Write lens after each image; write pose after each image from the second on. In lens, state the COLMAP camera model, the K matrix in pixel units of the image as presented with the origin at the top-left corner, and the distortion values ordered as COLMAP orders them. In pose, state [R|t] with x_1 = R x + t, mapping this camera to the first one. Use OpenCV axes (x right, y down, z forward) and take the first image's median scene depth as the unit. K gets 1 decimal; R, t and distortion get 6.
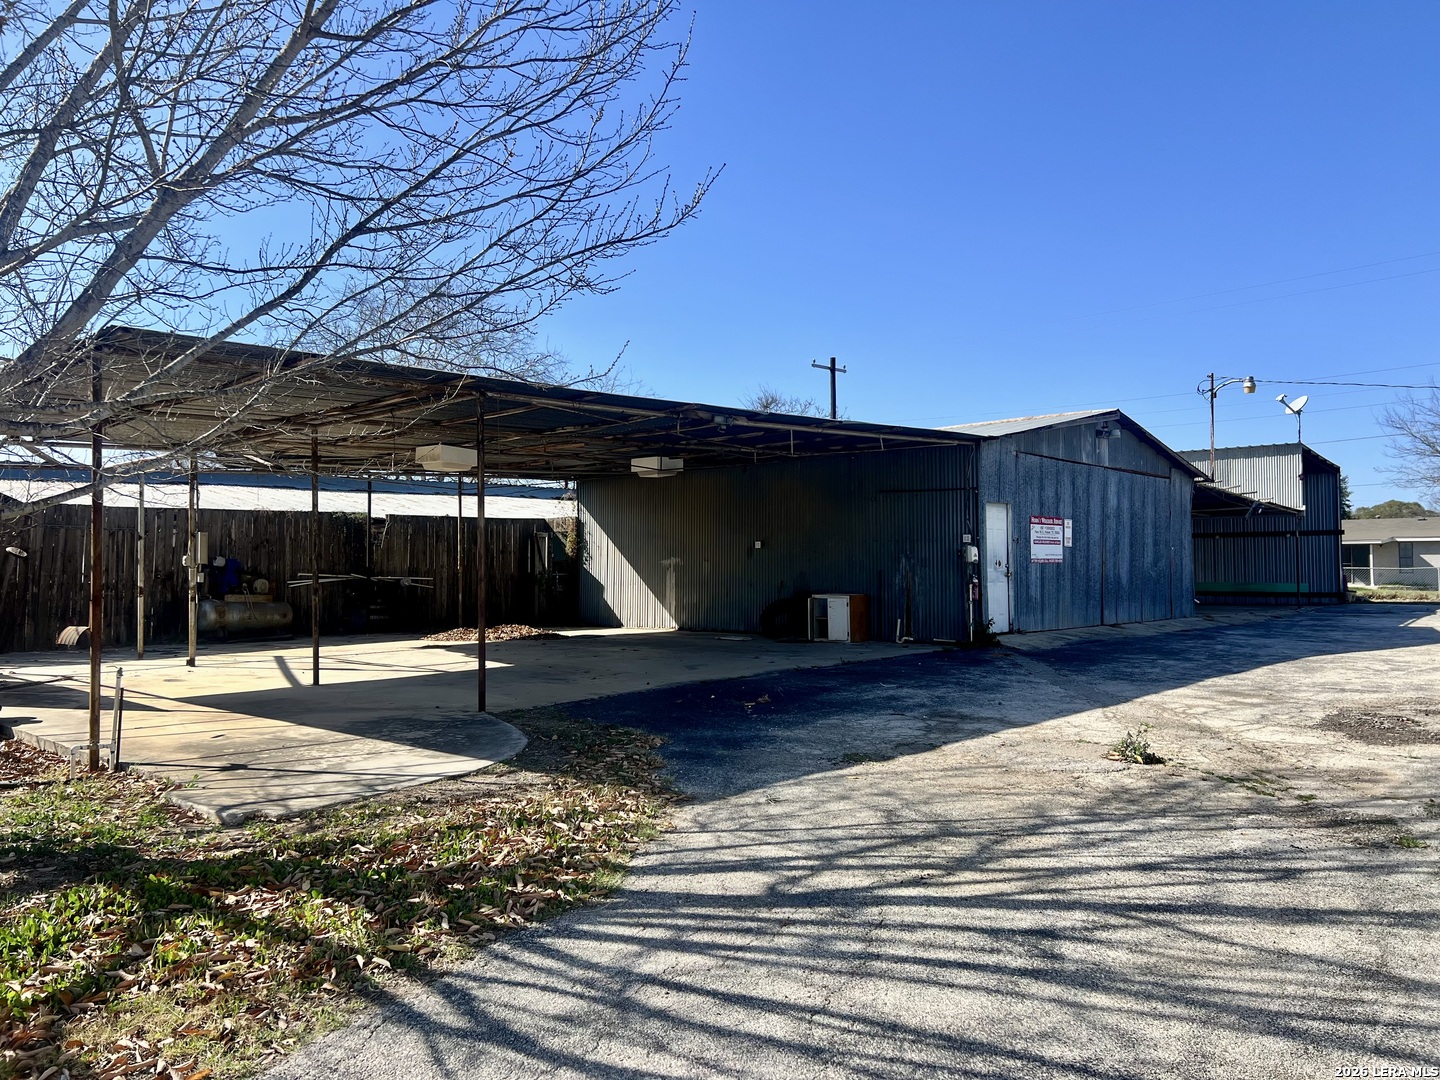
lens RADIAL K [[1086.0, 0, 715.4], [0, 1086.0, 526.3], [0, 0, 1]] dist [0.064308, -0.072898]
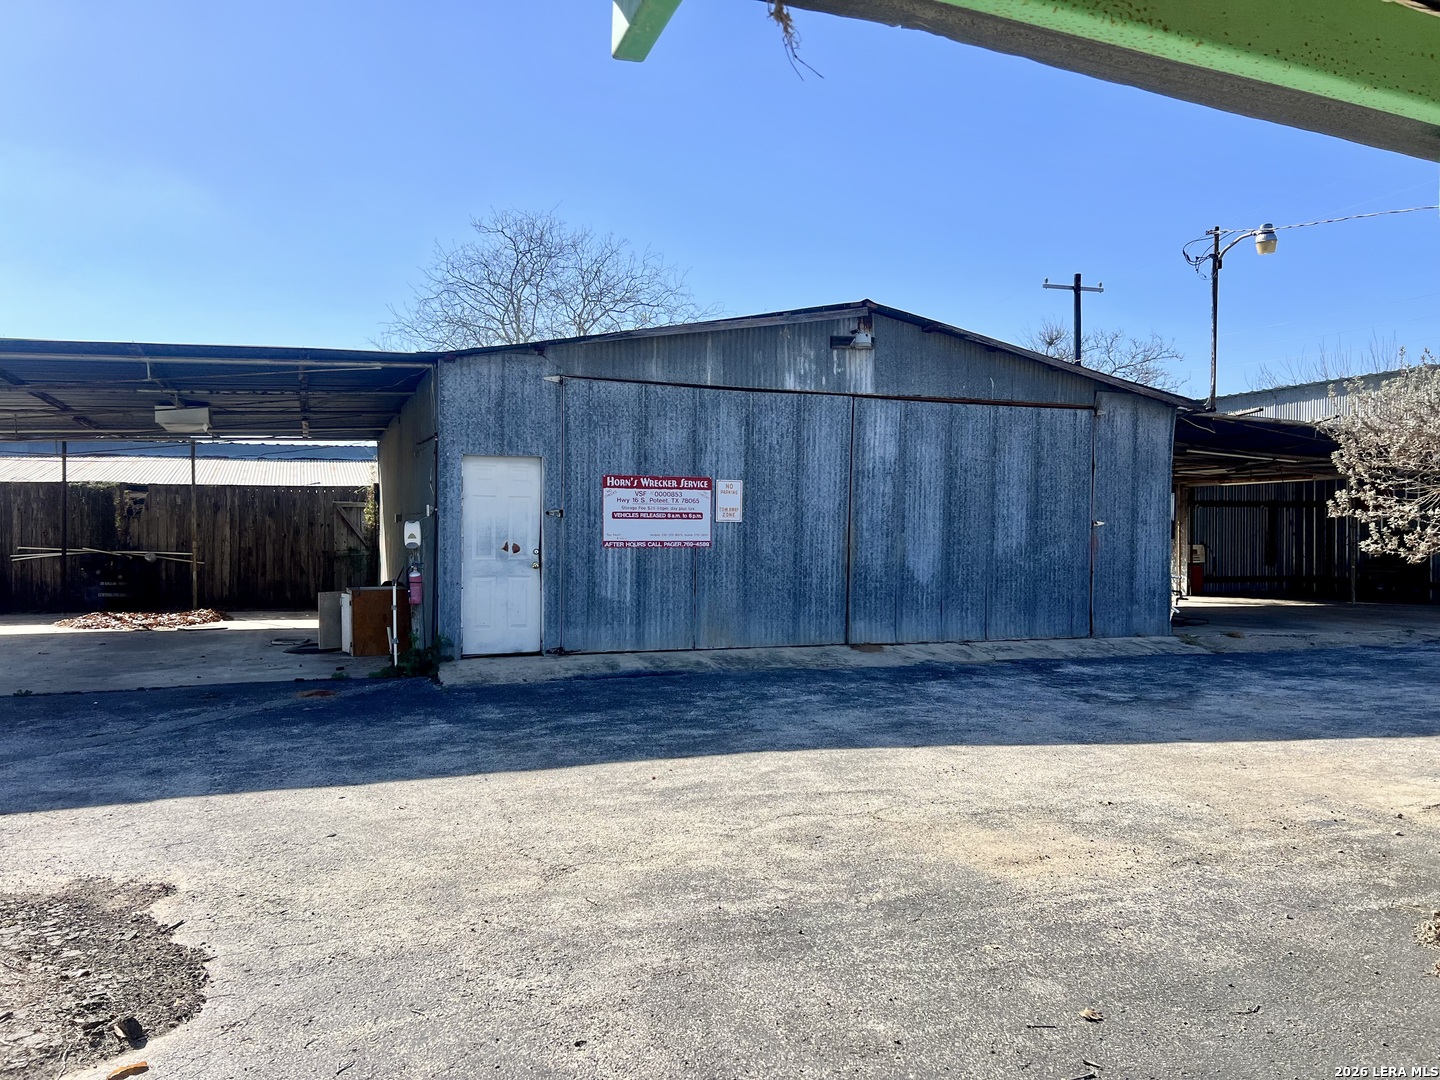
lens RADIAL K [[1086.0, 0, 722.6], [0, 1086.0, 546.7], [0, 0, 1]] dist [0.064308, -0.072898]
pose [[0.890431, 0.013862, -0.454907, 0.598486], [0.008974, 0.998807, 0.048000, 0.002344], [0.455030, -0.046823, 0.889244, 0.423157]]
